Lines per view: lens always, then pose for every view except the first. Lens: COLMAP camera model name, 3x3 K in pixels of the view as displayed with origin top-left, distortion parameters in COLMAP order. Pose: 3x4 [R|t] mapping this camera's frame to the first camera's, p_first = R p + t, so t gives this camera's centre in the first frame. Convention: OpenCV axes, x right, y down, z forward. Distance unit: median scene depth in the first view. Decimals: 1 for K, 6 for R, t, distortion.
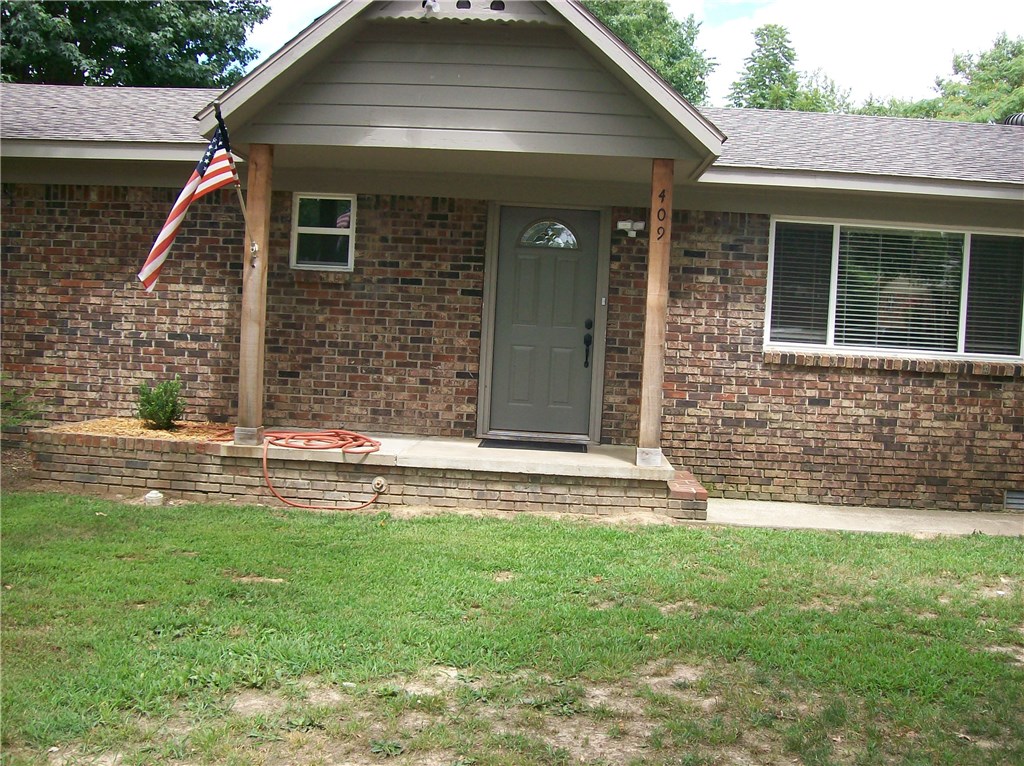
lens RADIAL K [[1059.8, 0, 512.0], [0, 1059.8, 383.0], [0, 0, 1]] dist [-0.138764, 0.014076]
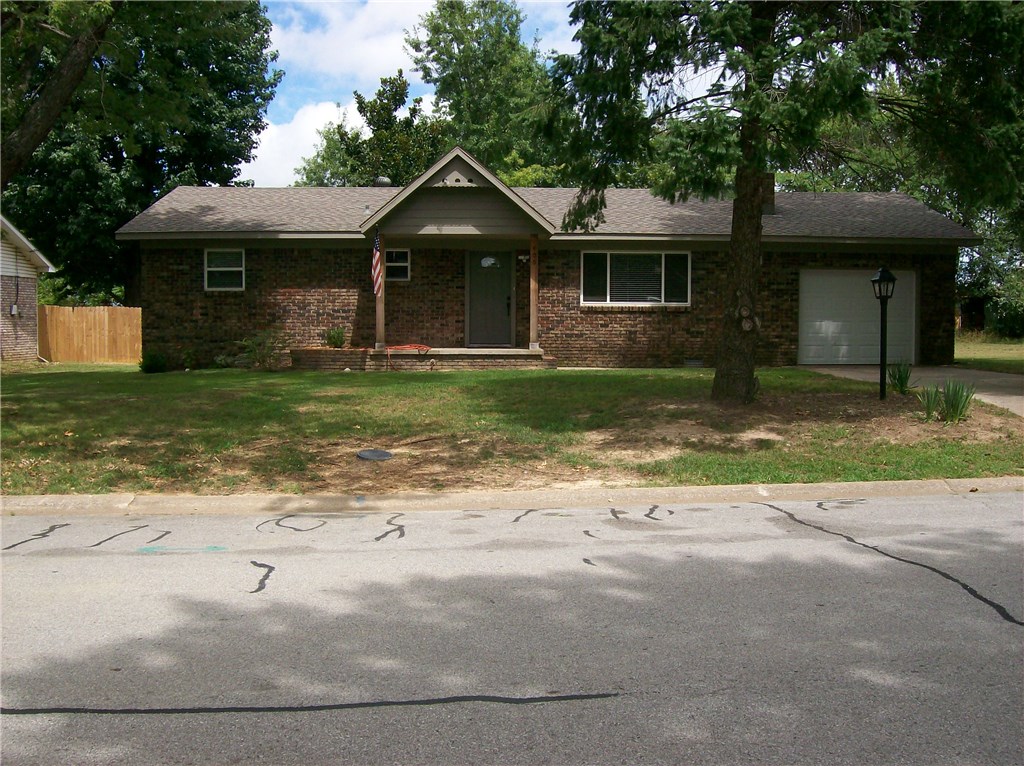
lens RADIAL K [[1059.8, 0, 512.0], [0, 1059.8, 383.0], [0, 0, 1]] dist [-0.138764, 0.014076]
pose [[0.995665, -0.050378, 0.078192, -0.120822], [0.049601, 0.998699, 0.011844, 0.111477], [-0.078687, -0.007915, 0.996868, -1.441279]]
